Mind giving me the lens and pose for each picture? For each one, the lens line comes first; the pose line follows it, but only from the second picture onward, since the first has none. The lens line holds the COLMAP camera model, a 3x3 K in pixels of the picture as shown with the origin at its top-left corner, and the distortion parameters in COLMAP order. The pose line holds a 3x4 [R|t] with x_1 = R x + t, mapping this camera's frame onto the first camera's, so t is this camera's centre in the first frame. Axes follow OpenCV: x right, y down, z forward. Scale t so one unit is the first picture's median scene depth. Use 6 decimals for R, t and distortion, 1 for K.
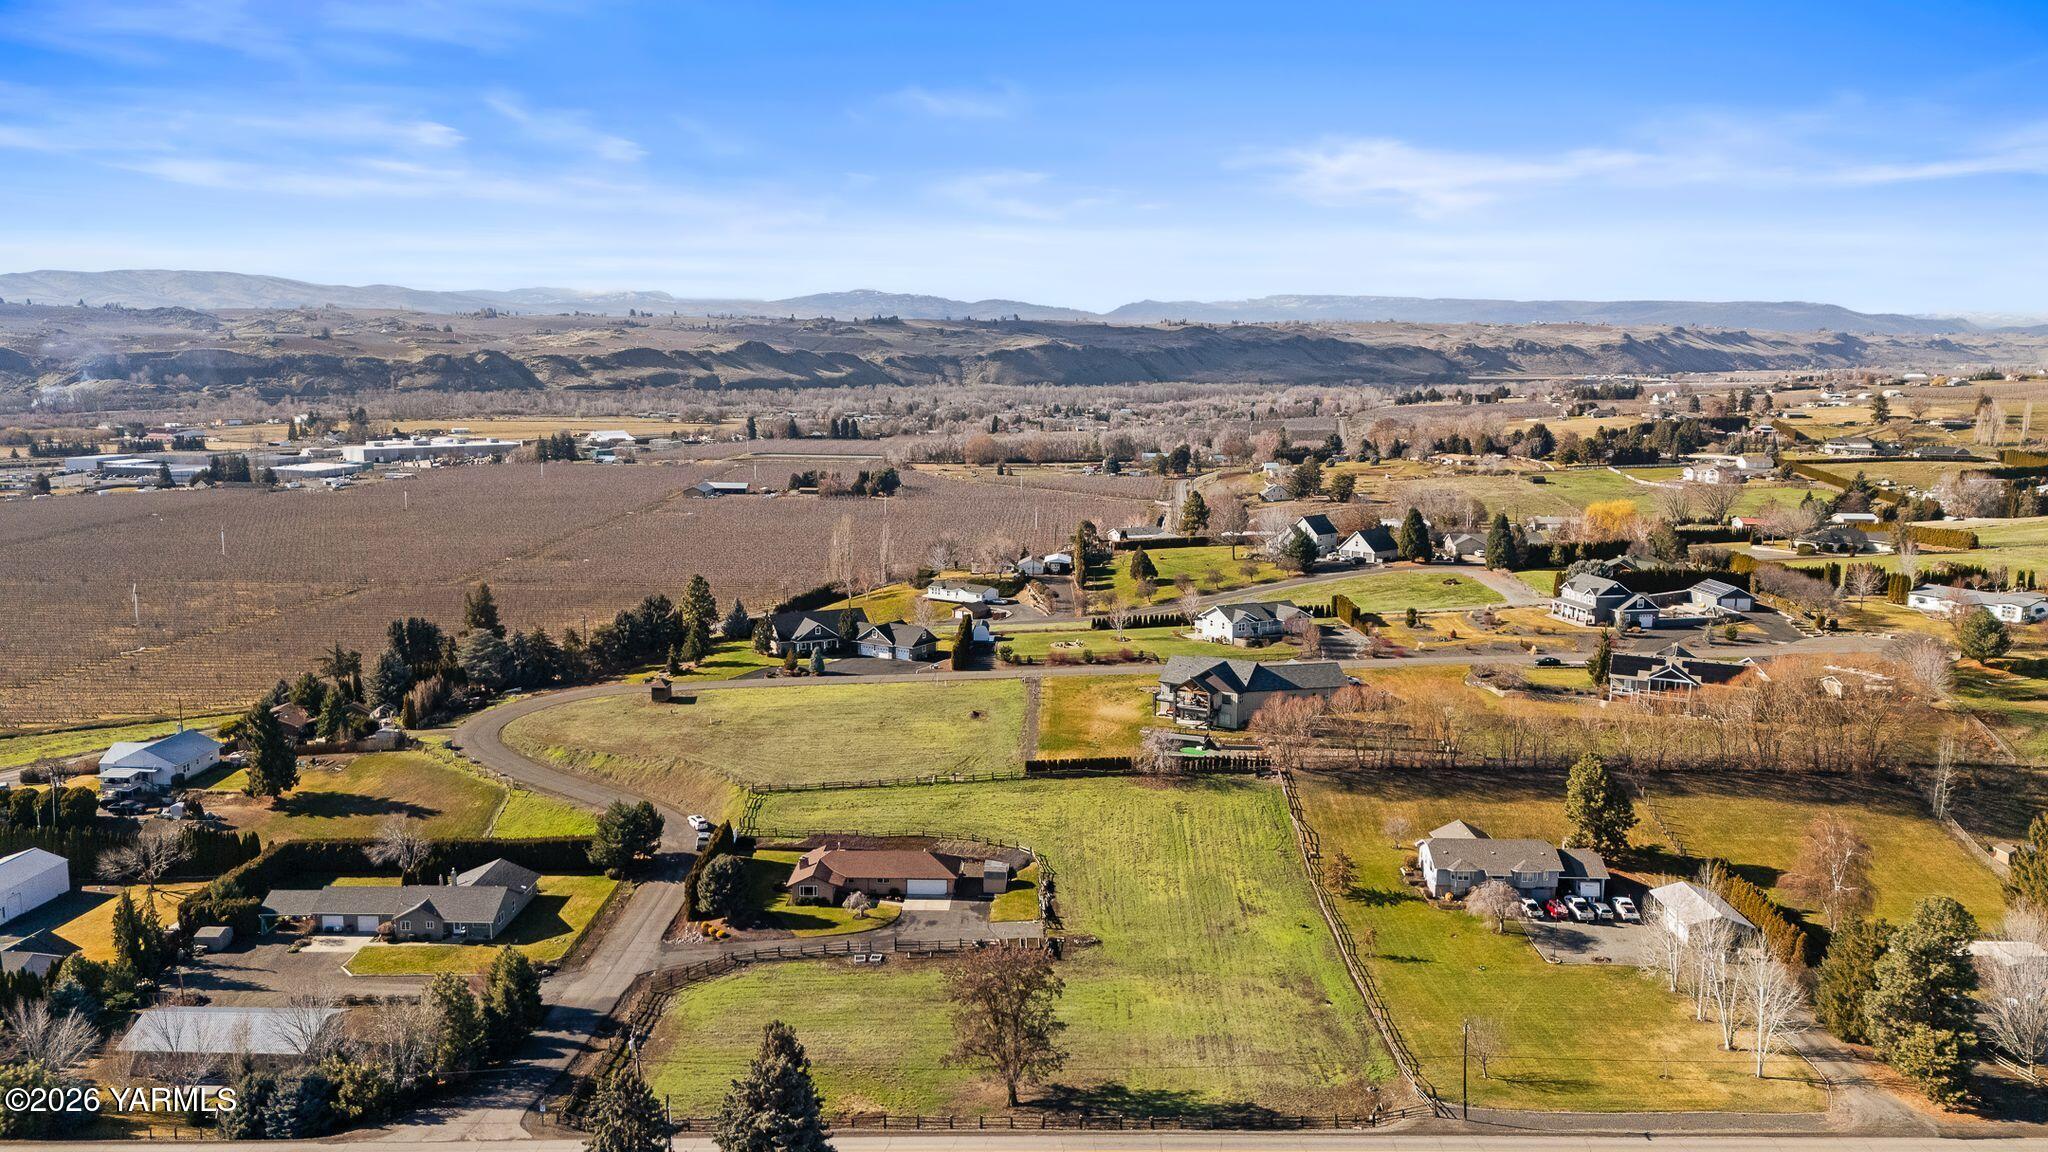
lens RADIAL K [[1451.7, 0, 1022.1], [0, 1451.7, 569.4], [0, 0, 1]] dist [0.048471, -0.002994]
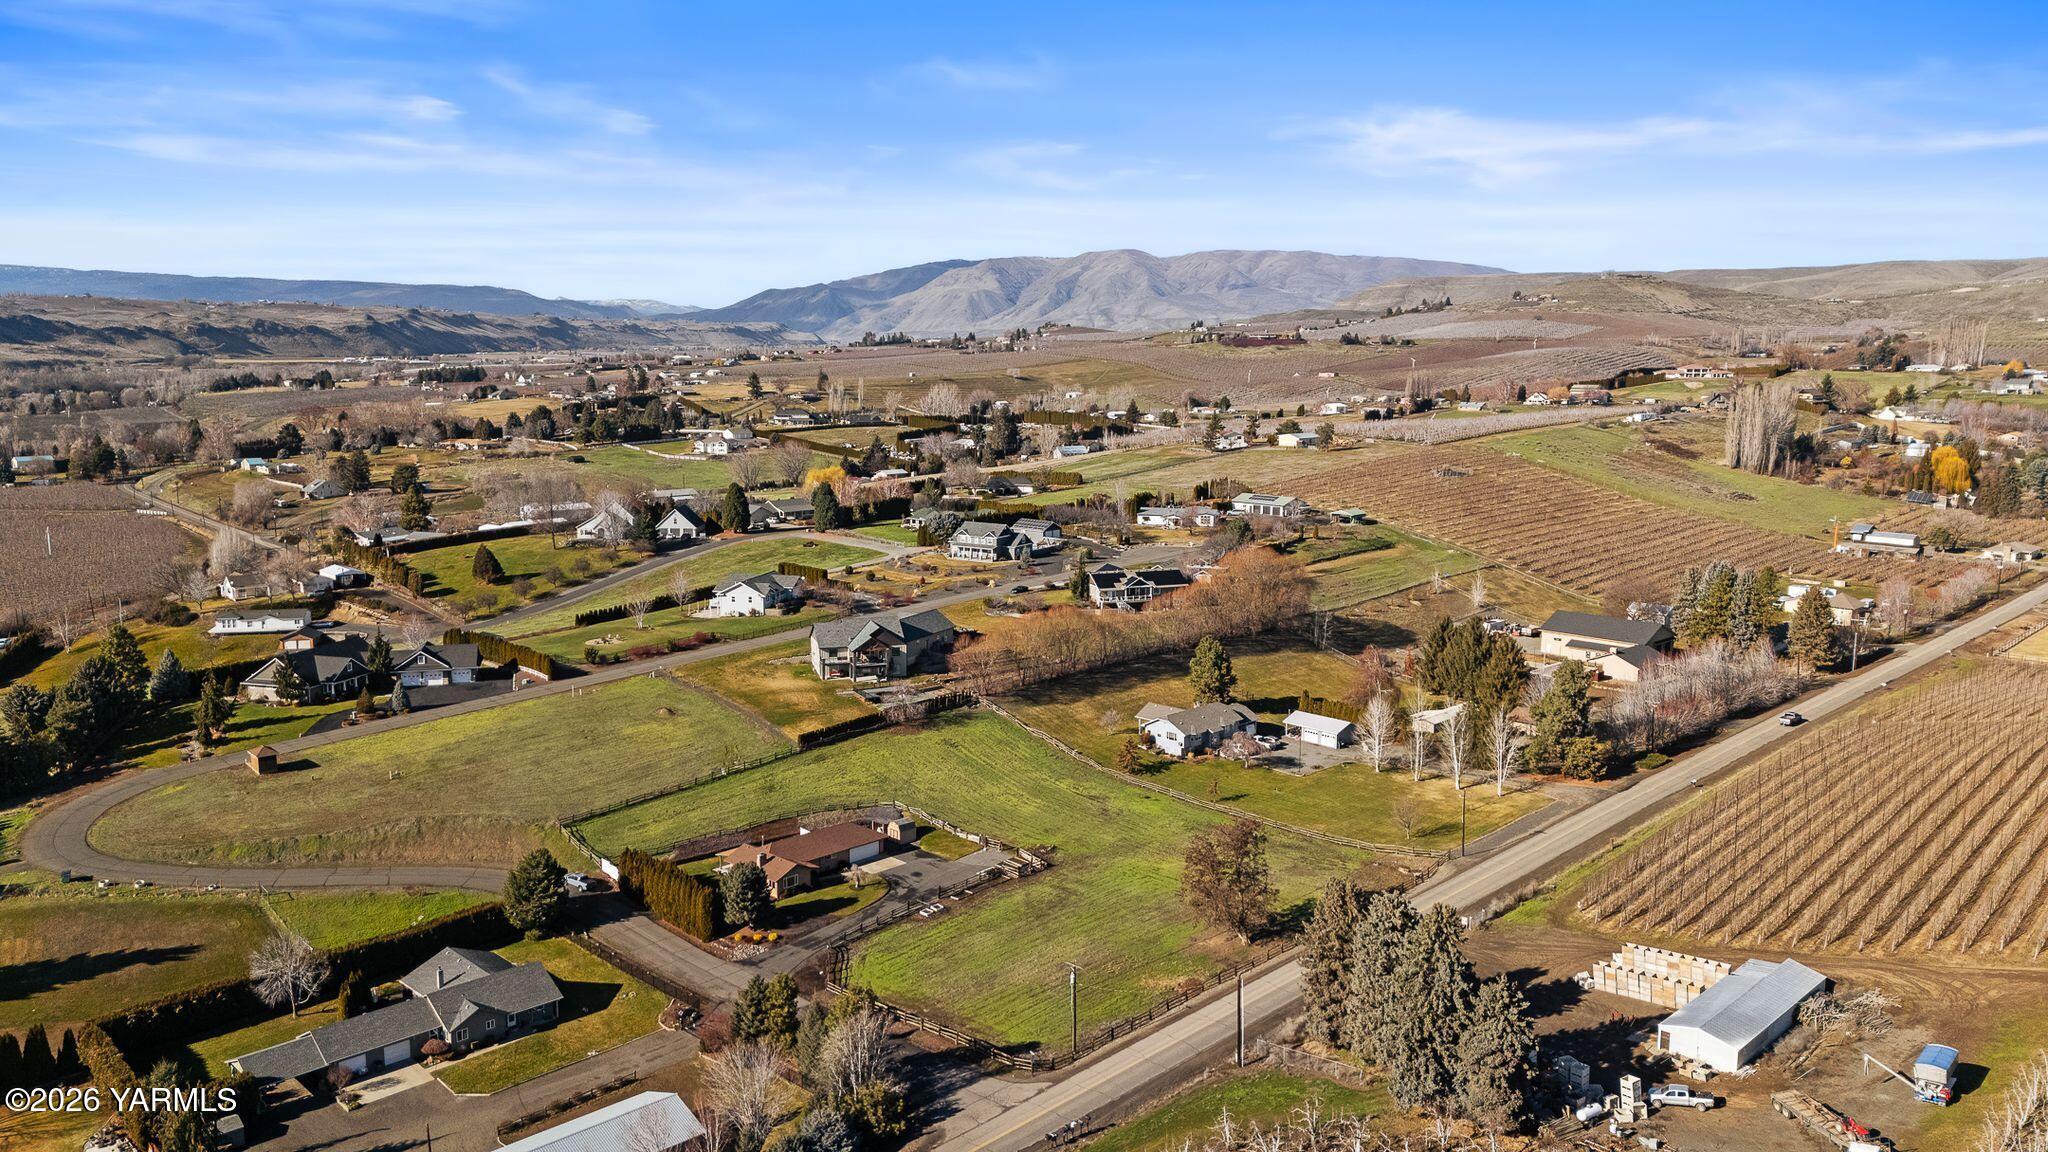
lens RADIAL K [[1451.7, 0, 1014.8], [0, 1451.7, 587.1], [0, 0, 1]] dist [0.048471, -0.002994]
pose [[0.712098, -0.122902, 0.691239, -0.496362], [0.106542, 0.992073, 0.066634, -0.022069], [-0.693949, 0.026196, 0.719548, 0.115217]]
